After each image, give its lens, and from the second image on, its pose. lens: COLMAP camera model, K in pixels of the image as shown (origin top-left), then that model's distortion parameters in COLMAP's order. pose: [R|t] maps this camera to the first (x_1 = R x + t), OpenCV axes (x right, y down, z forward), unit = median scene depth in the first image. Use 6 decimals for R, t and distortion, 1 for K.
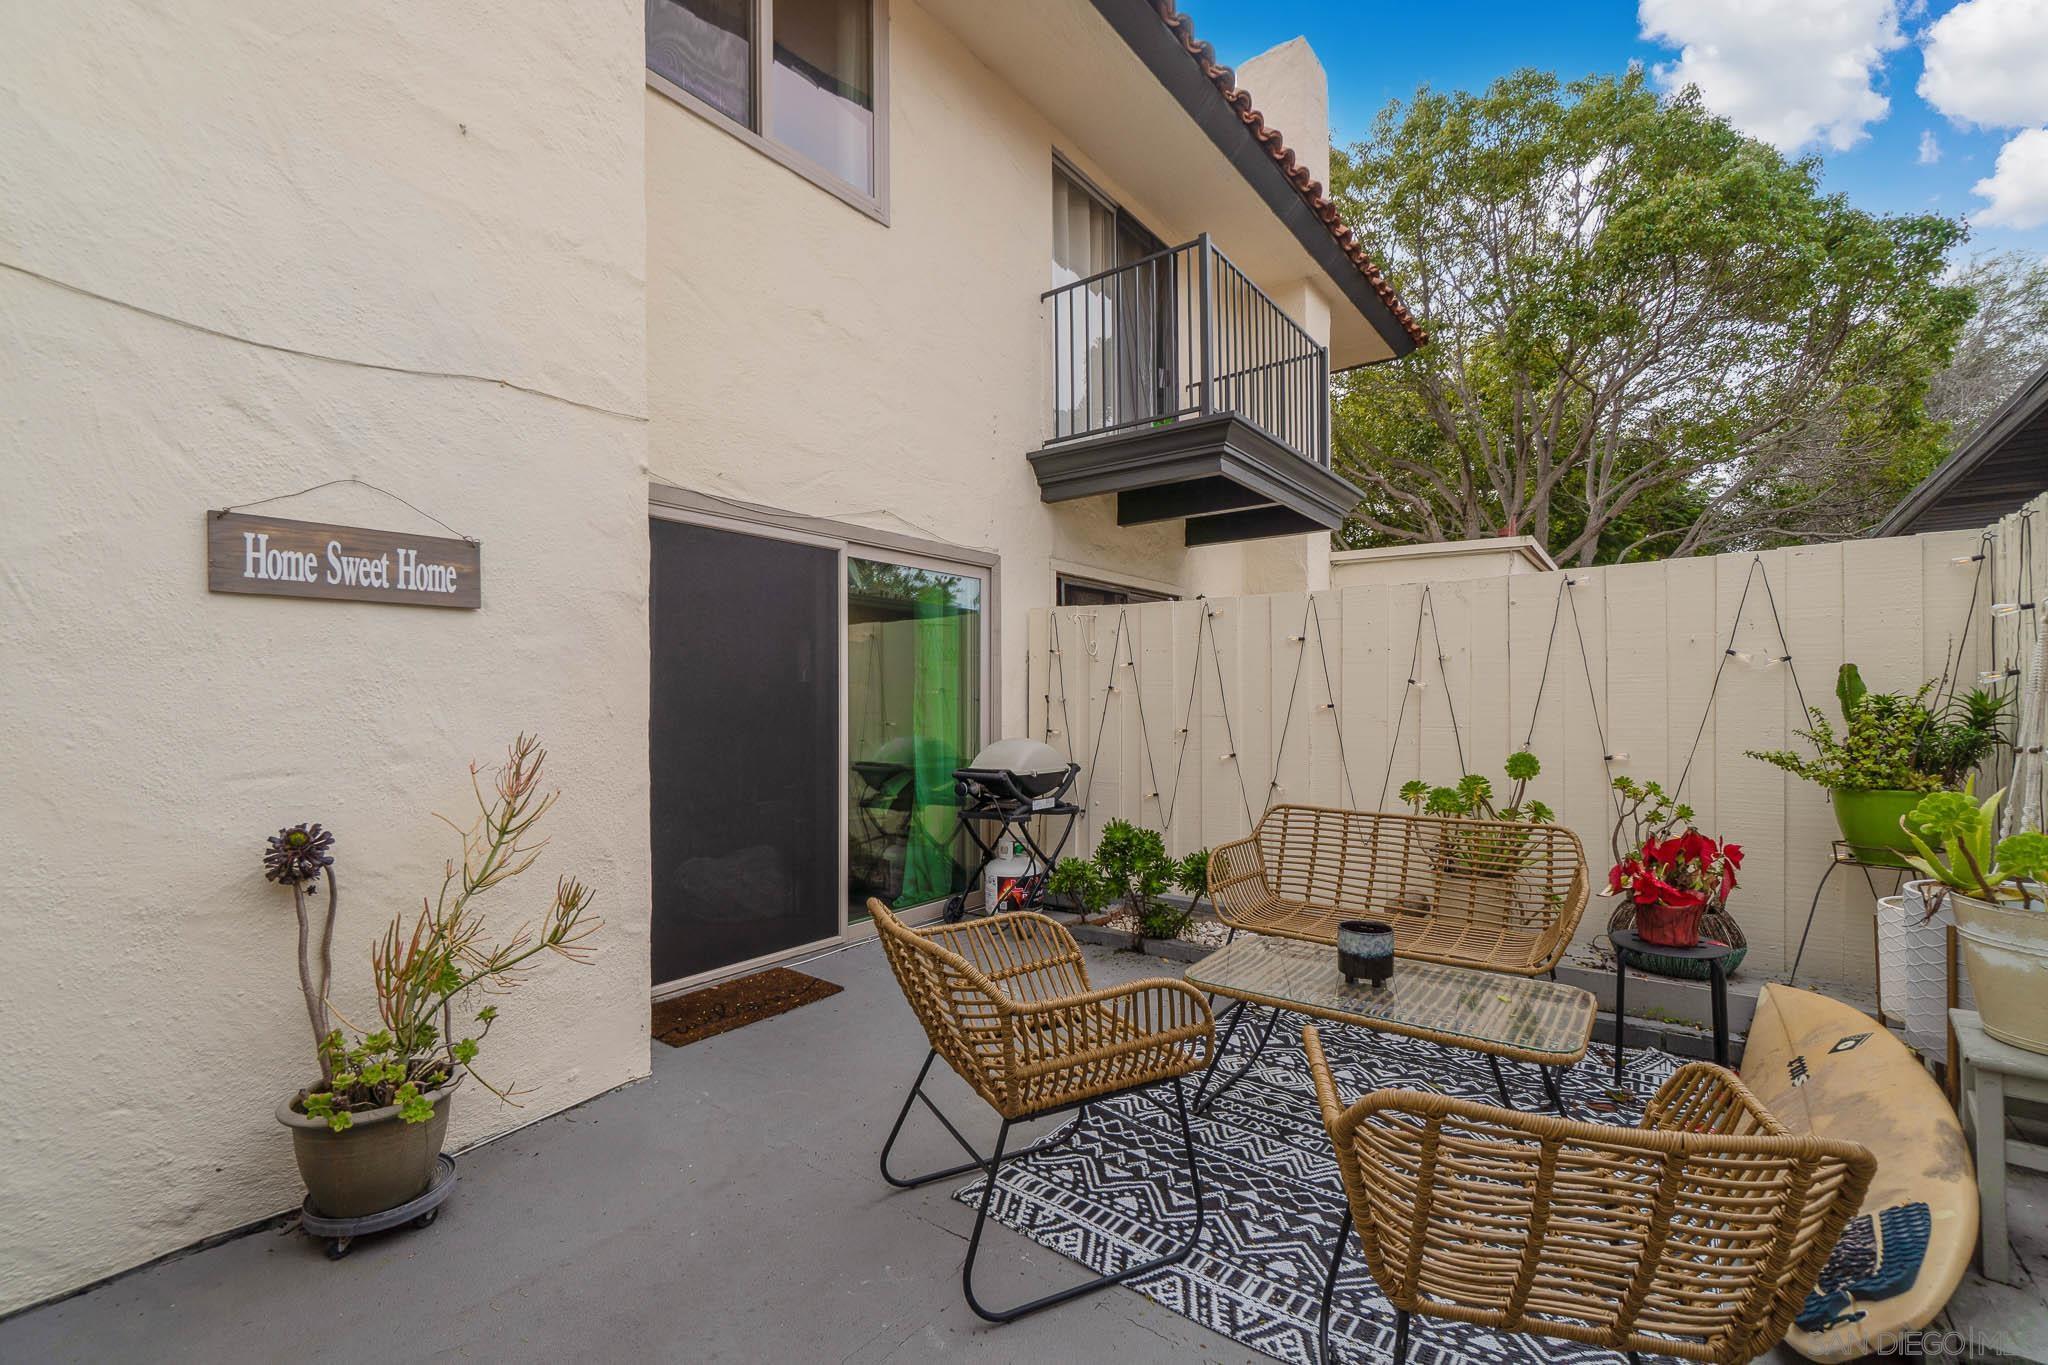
lens RADIAL K [[894.0, 0, 1013.6], [0, 894.0, 683.1], [0, 0, 1]] dist [-0.001236, -0.000021]
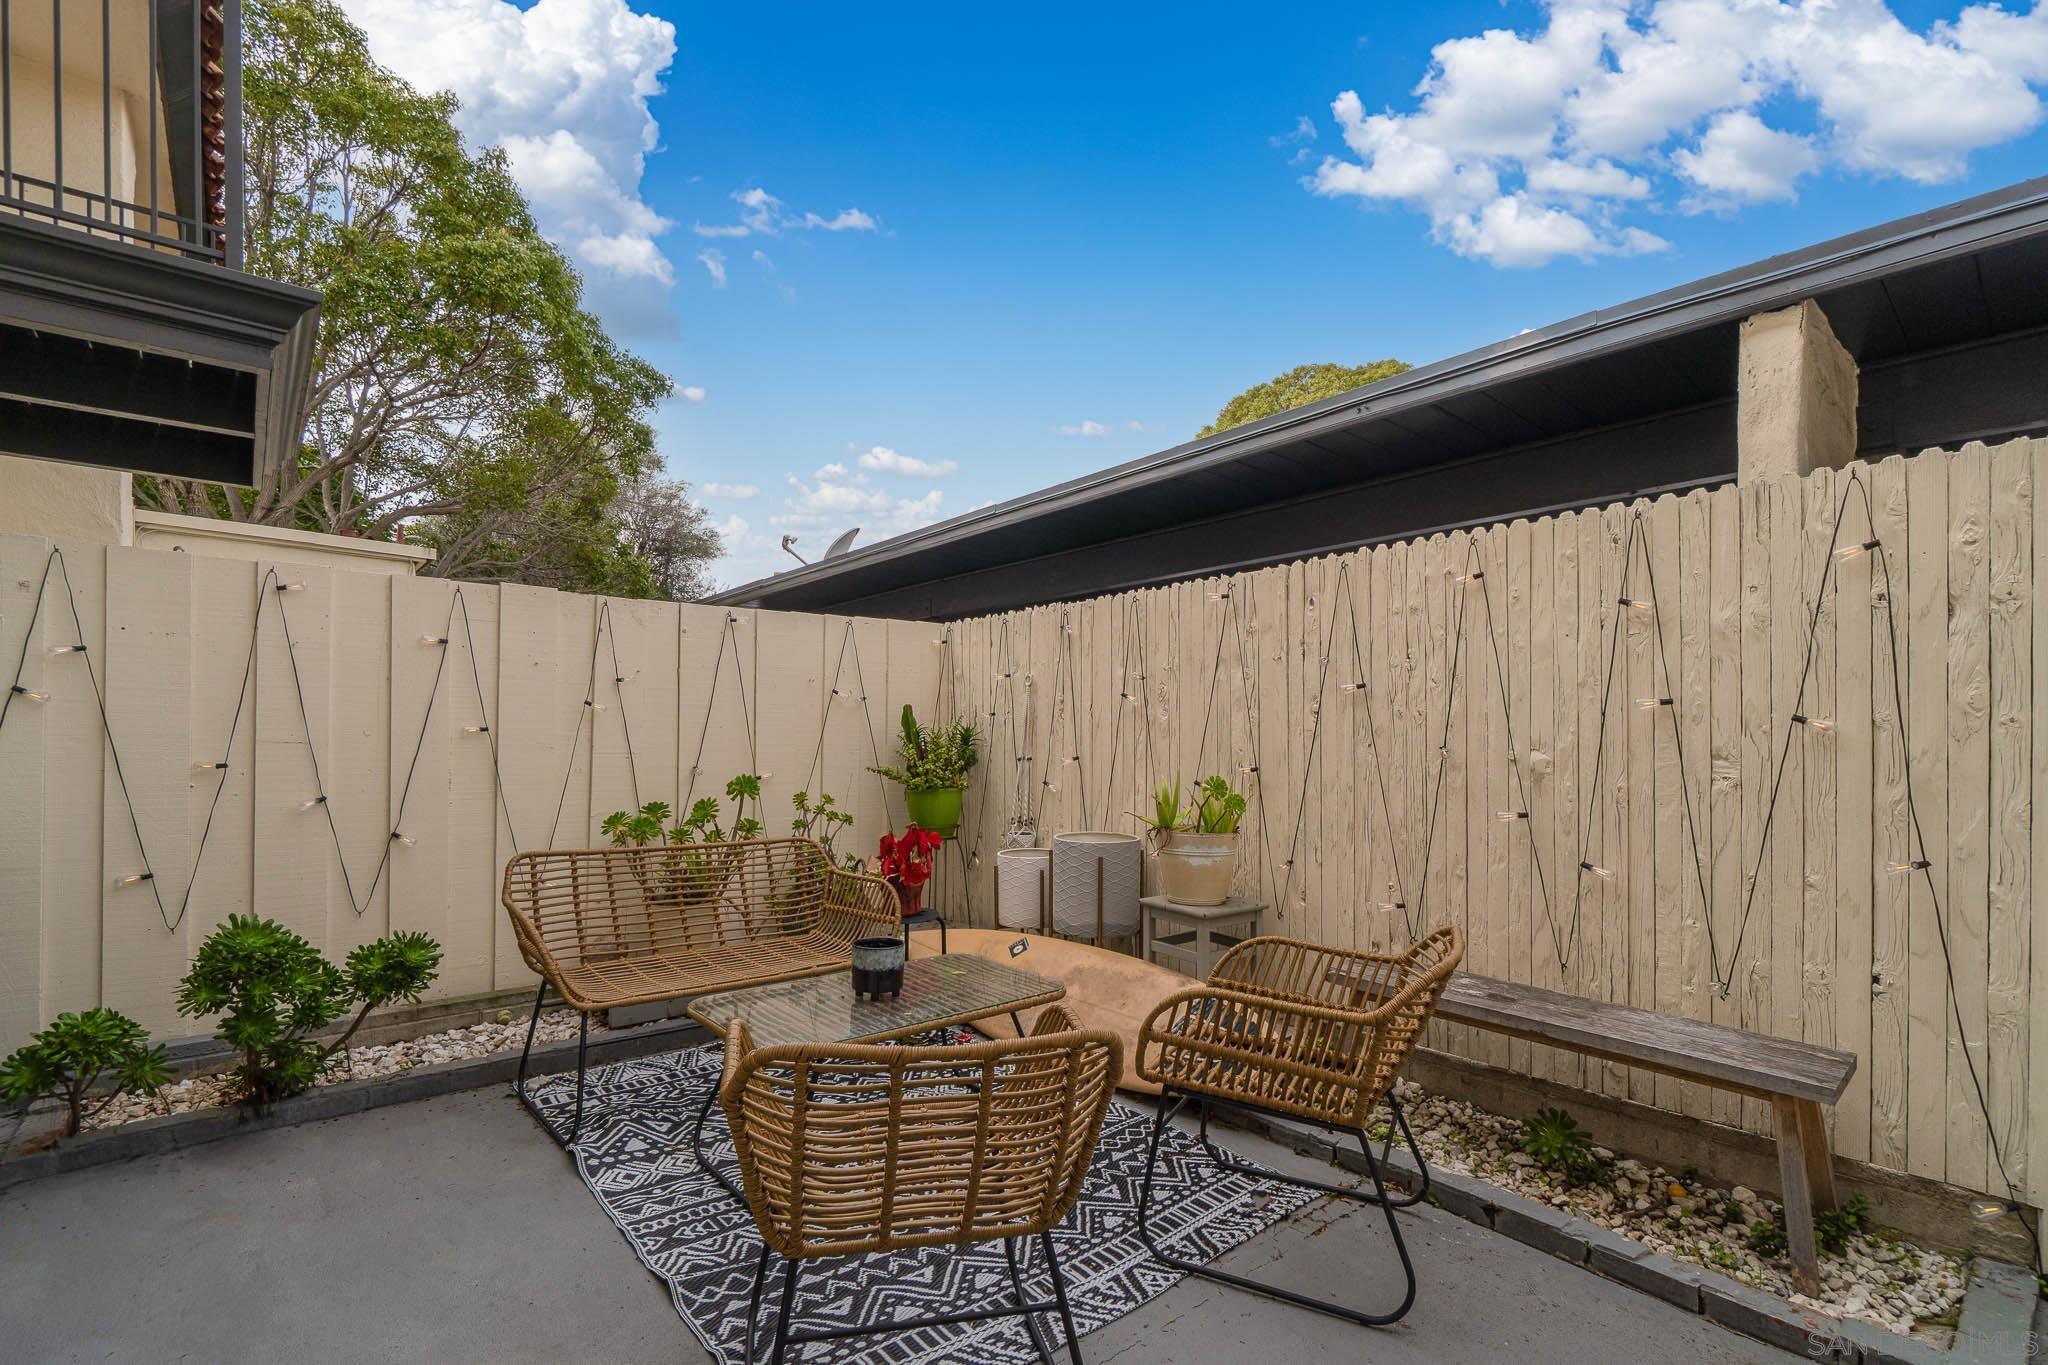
lens RADIAL K [[916.6, 0, 1017.4], [0, 916.6, 741.0], [0, 0, 1]] dist [0.000586, 0.000068]
pose [[0.218839, 0.003336, 0.975755, -0.591553], [-0.026995, 0.999632, 0.002636, 0.036625], [-0.975387, -0.026917, 0.218849, 0.626404]]
